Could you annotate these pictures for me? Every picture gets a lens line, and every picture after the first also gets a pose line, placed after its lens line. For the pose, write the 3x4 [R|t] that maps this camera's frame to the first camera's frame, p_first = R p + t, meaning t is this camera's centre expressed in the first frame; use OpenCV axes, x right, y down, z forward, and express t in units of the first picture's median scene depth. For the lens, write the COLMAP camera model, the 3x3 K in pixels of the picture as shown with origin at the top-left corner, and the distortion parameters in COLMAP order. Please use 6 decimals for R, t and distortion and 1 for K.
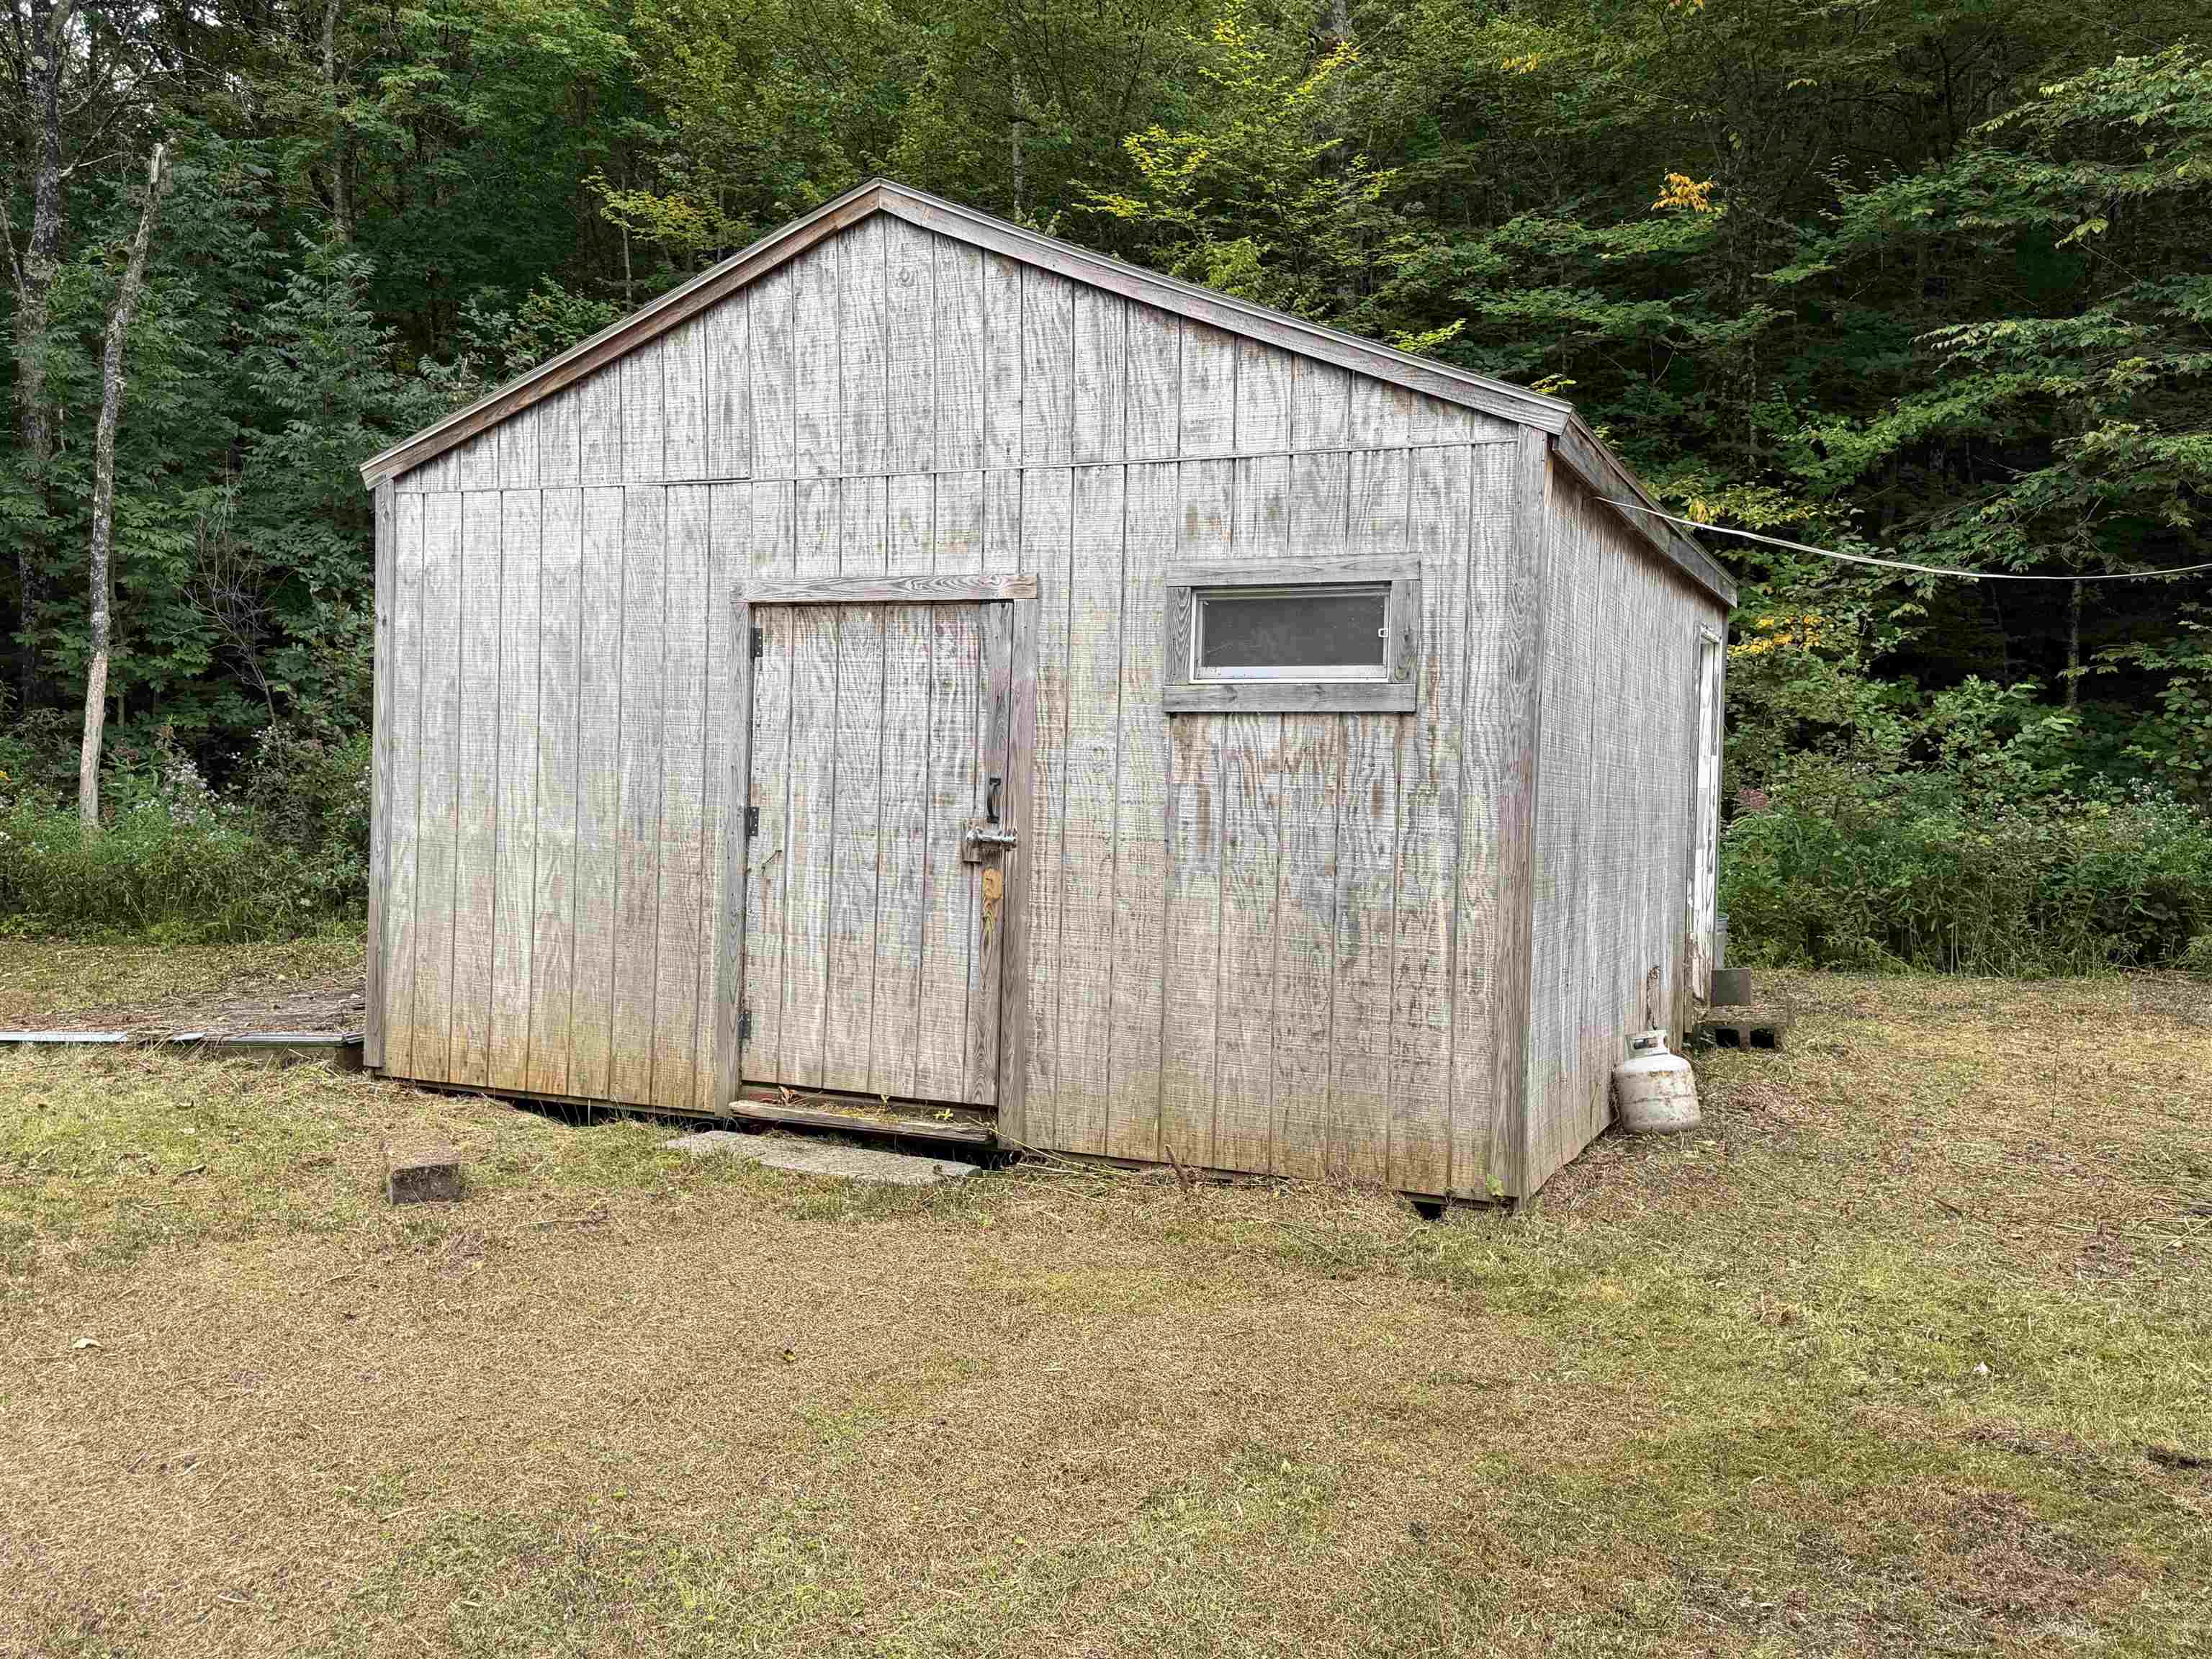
lens RADIAL K [[1876.3, 0, 1106.0], [0, 1876.3, 829.5], [0, 0, 1]] dist [0.066269, 0.000053]
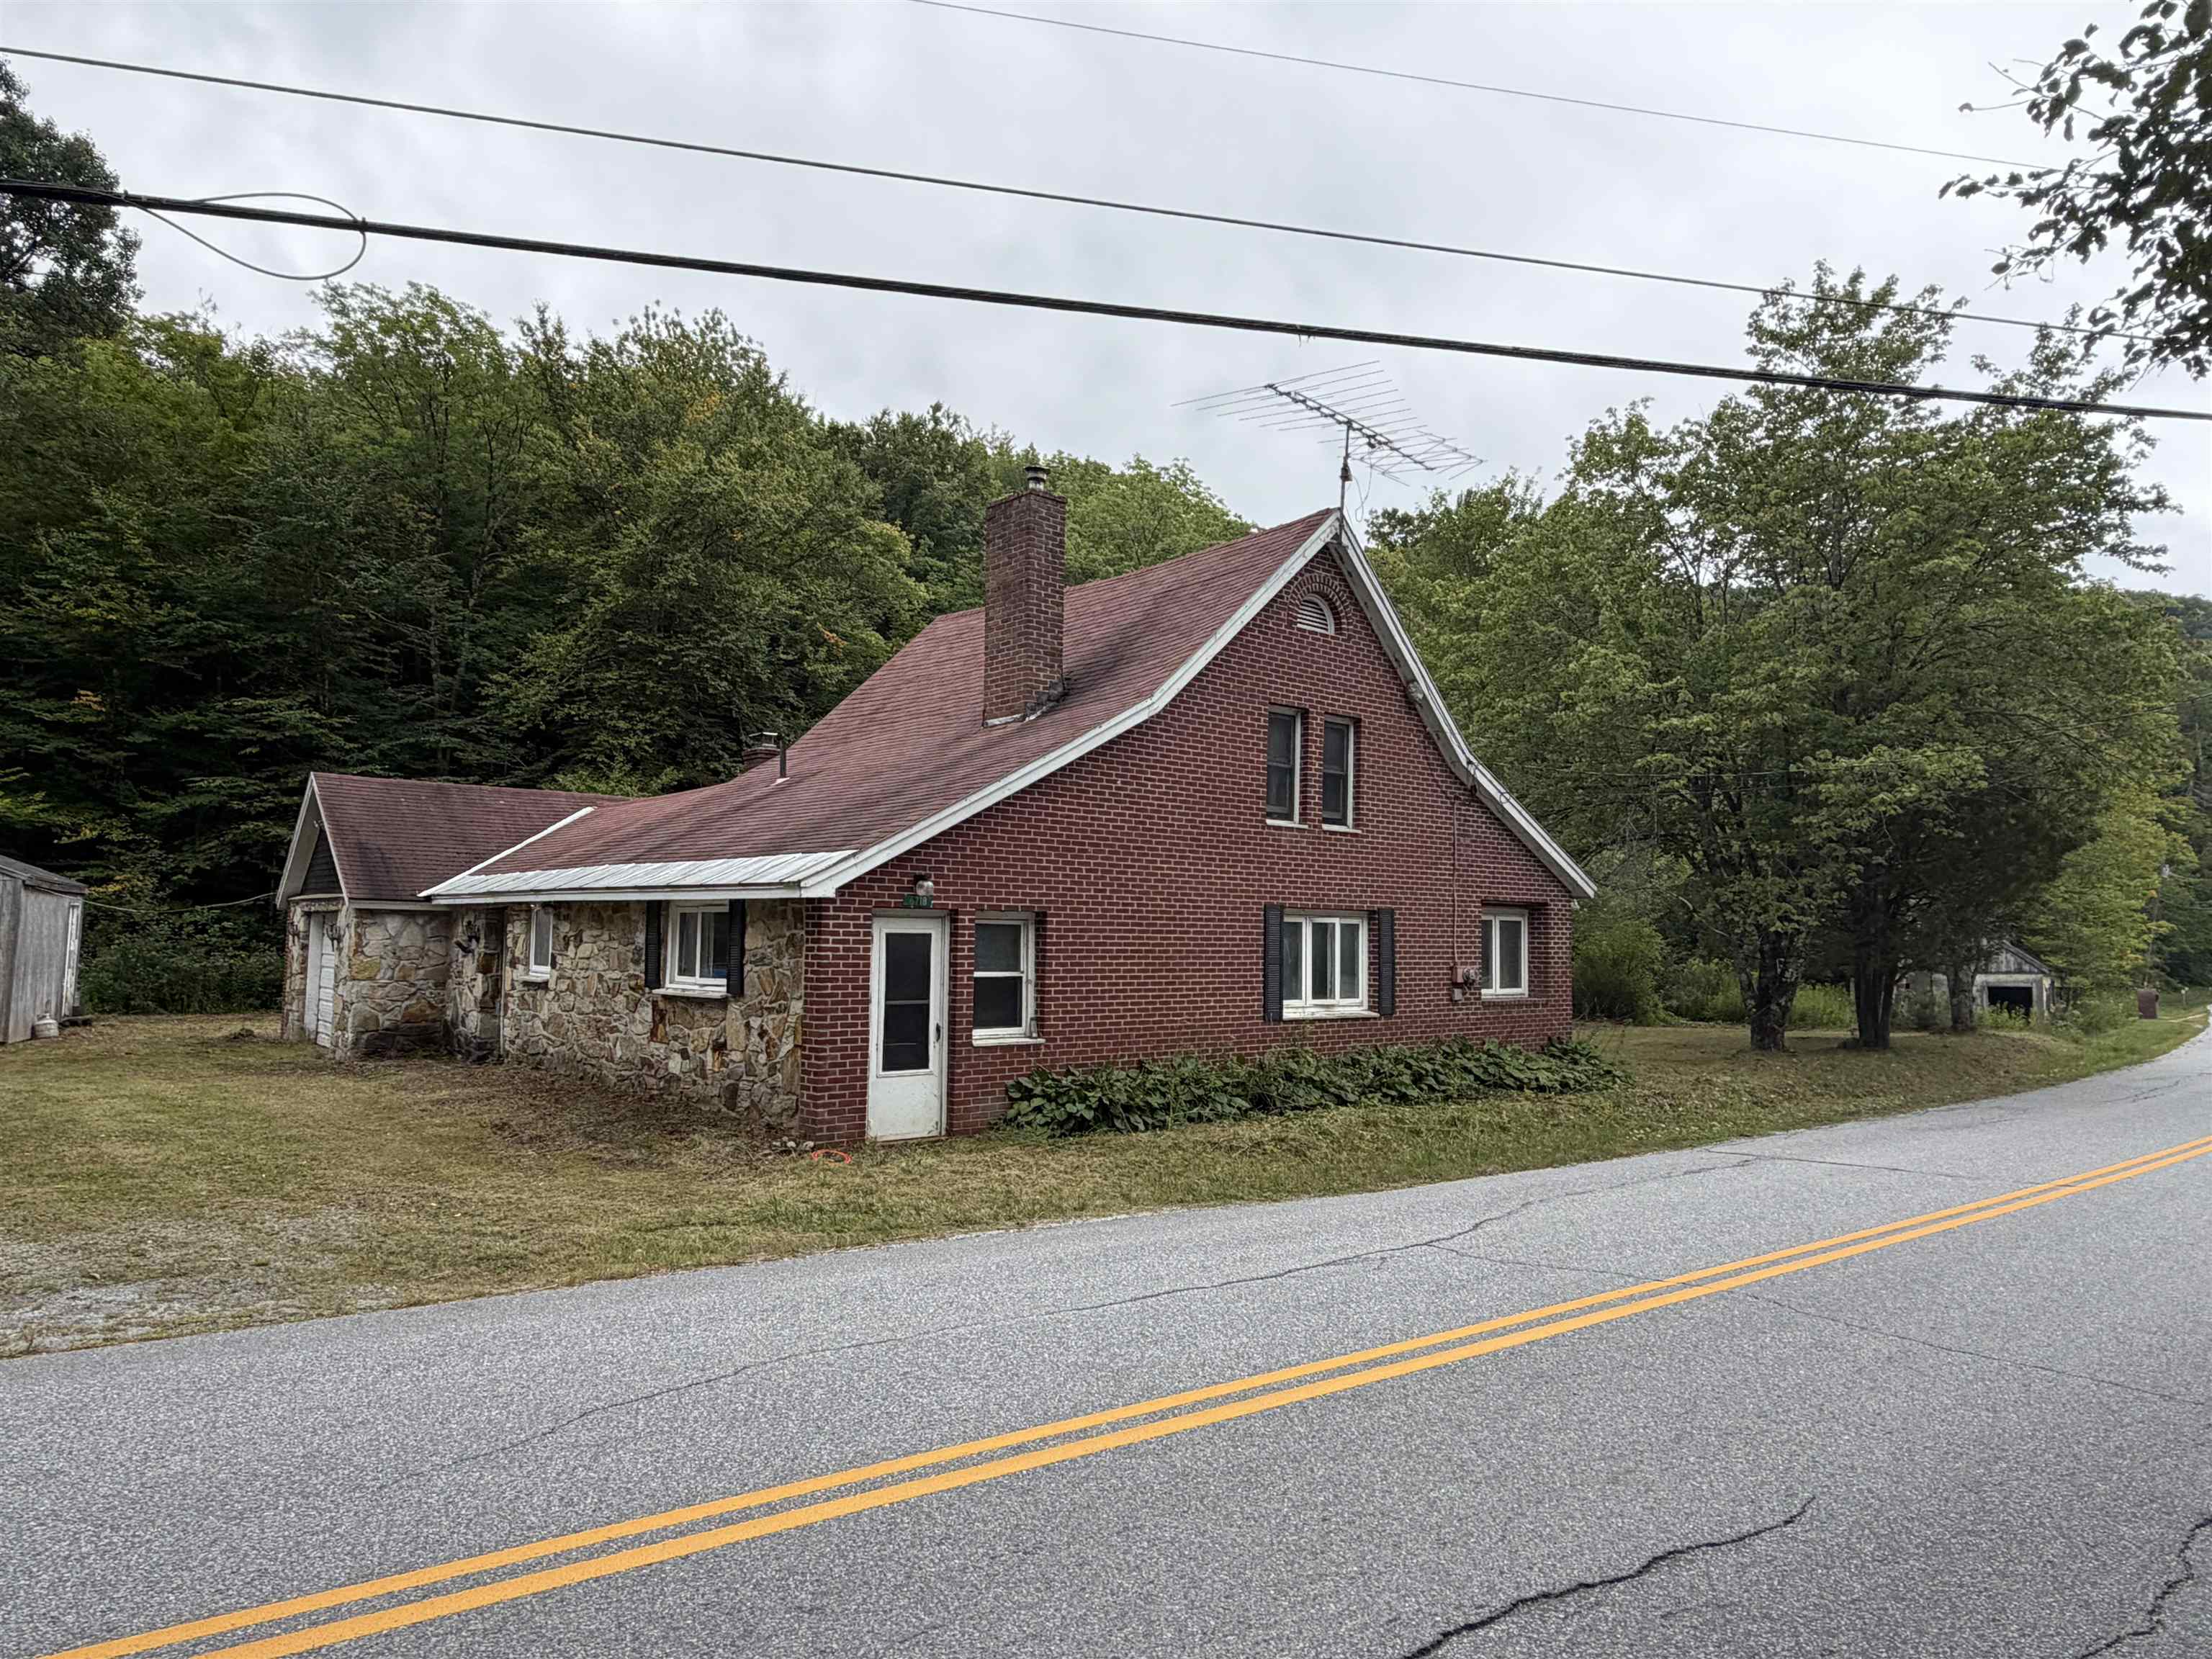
lens RADIAL K [[1385.6, 0, 1106.0], [0, 1385.6, 829.5], [0, 0, 1]] dist [0.002110, 0.000214]
pose [[0.613229, 0.060159, 0.787611, -0.343688], [0.013945, 0.996116, -0.086942, 0.002671], [-0.789782, 0.064298, 0.610008, -1.327348]]
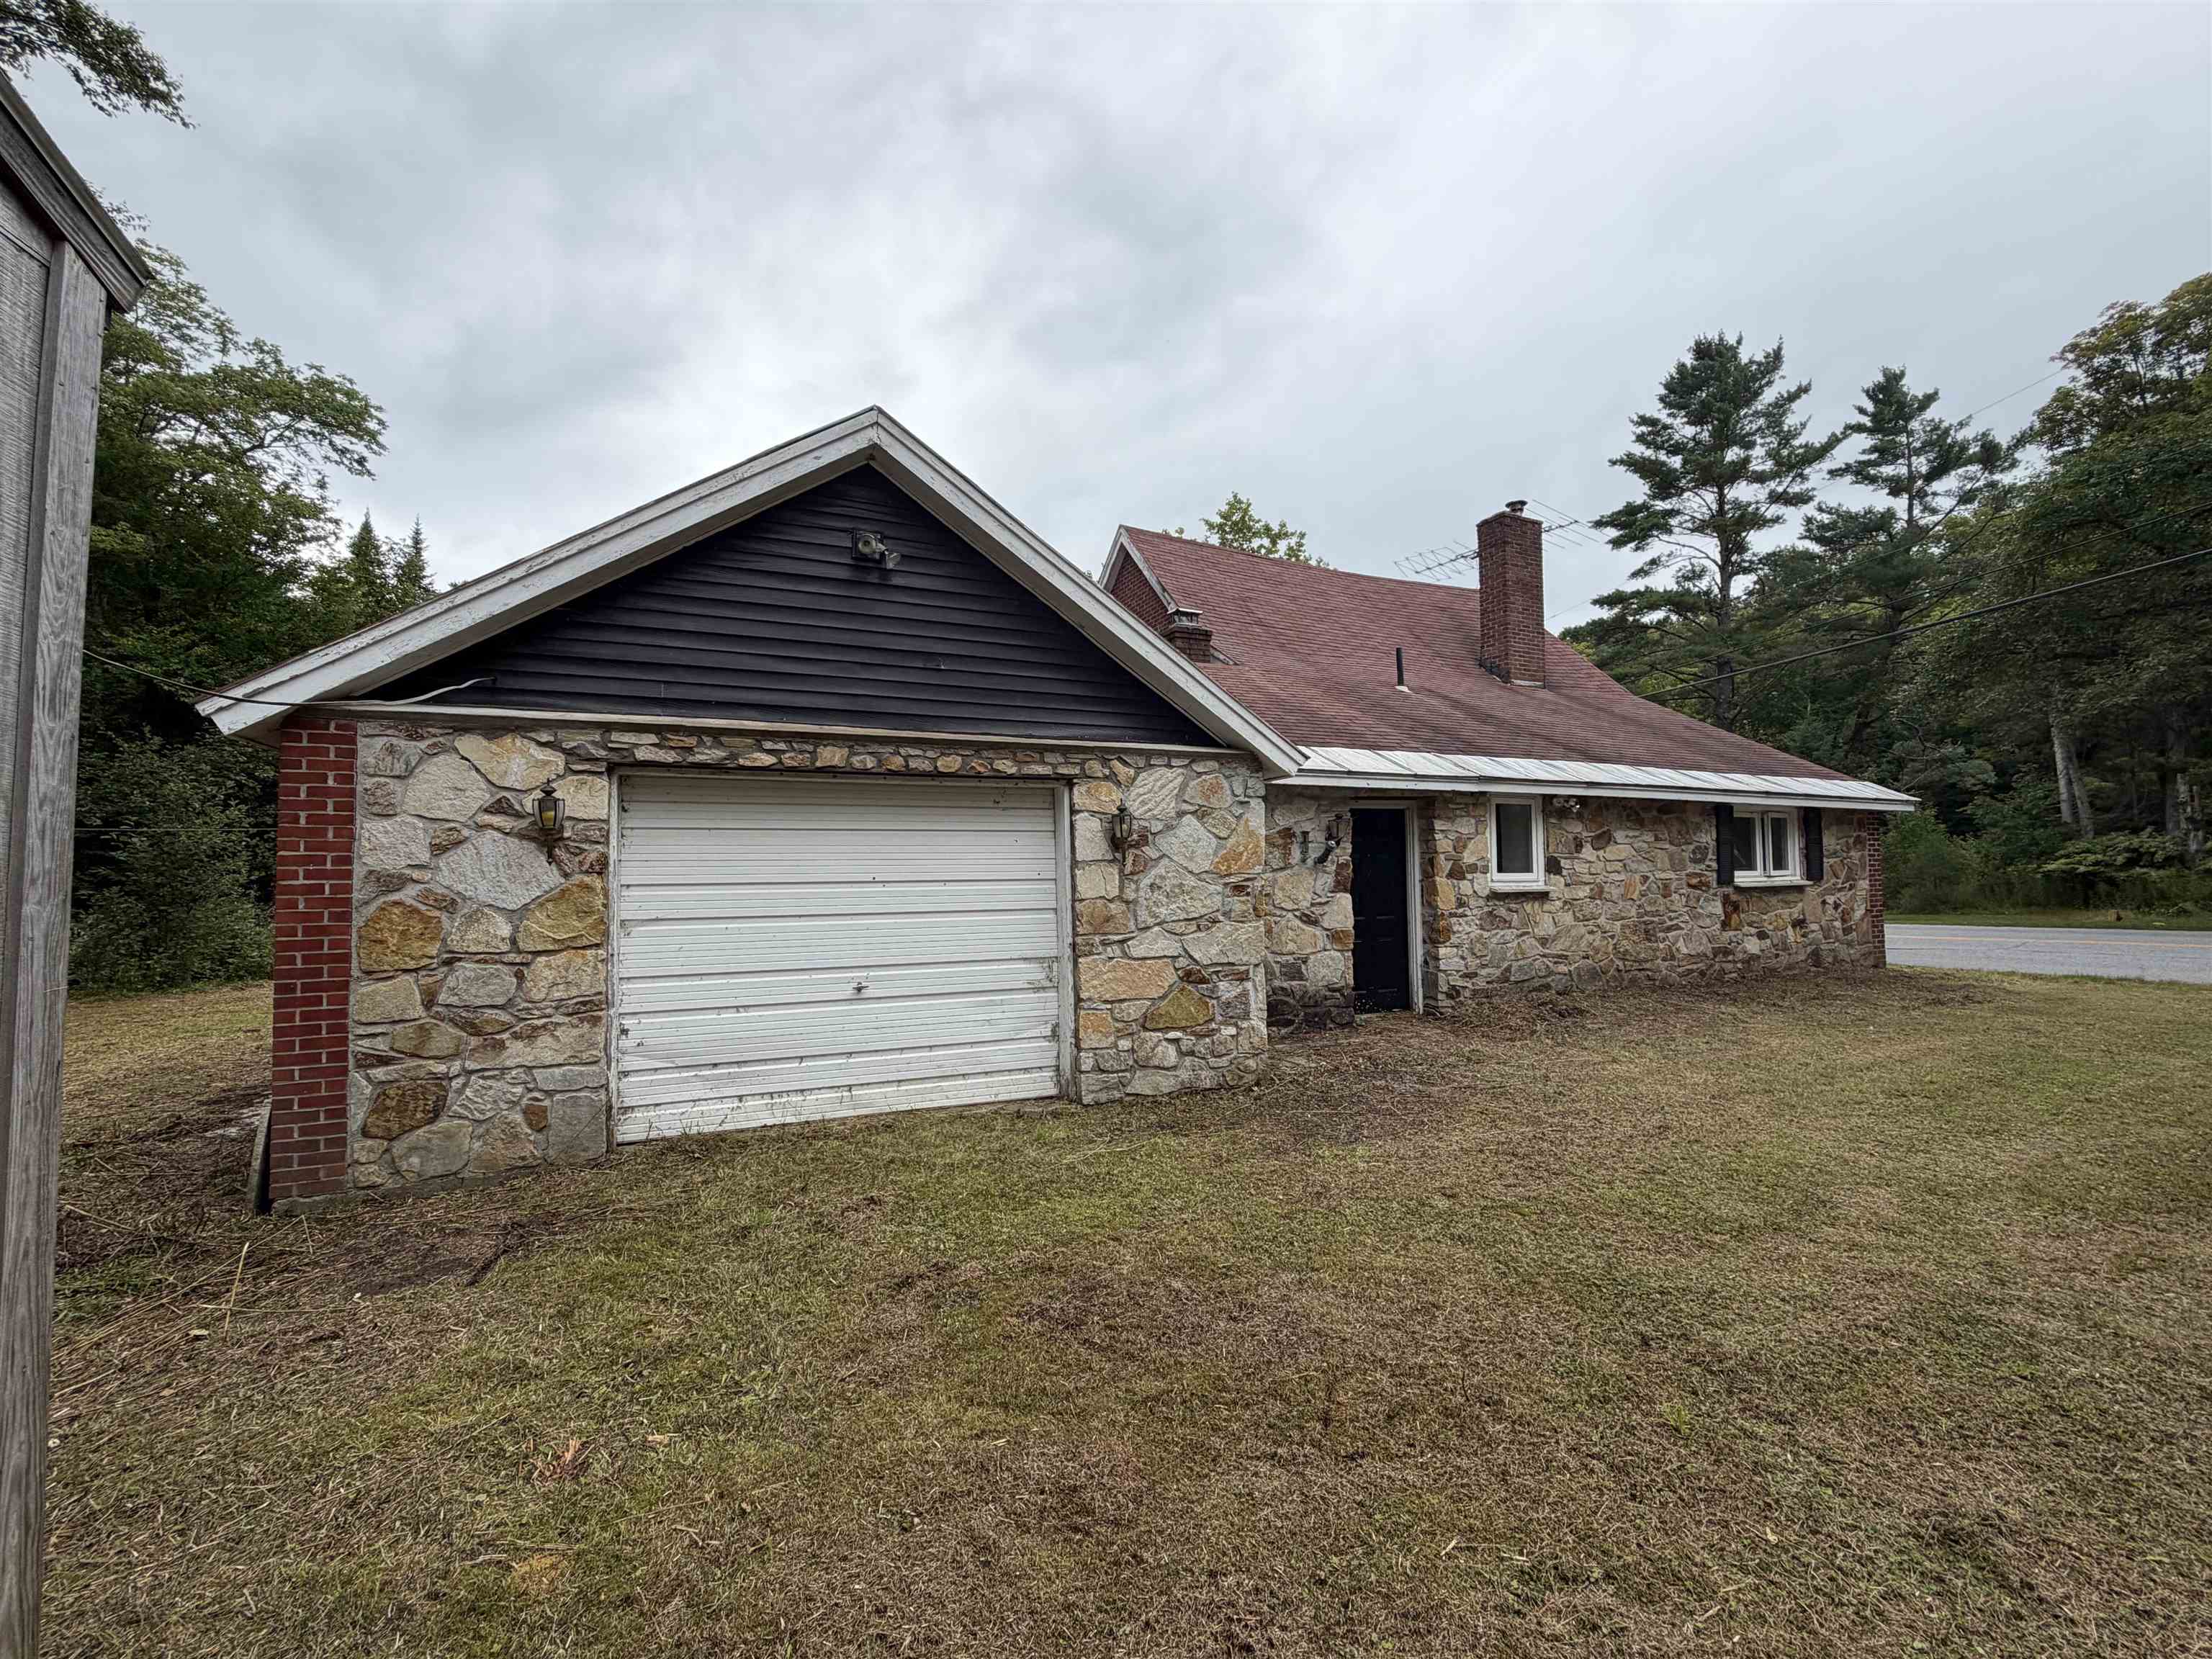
lens RADIAL K [[1019.7, 0, 1106.0], [0, 1019.7, 829.5], [0, 0, 1]] dist [0.000069, -0.000012]
pose [[-0.630854, 0.016654, 0.775723, 0.261345], [0.018295, 0.999811, -0.006586, -0.050959], [-0.775686, 0.010037, -0.631039, 2.609282]]
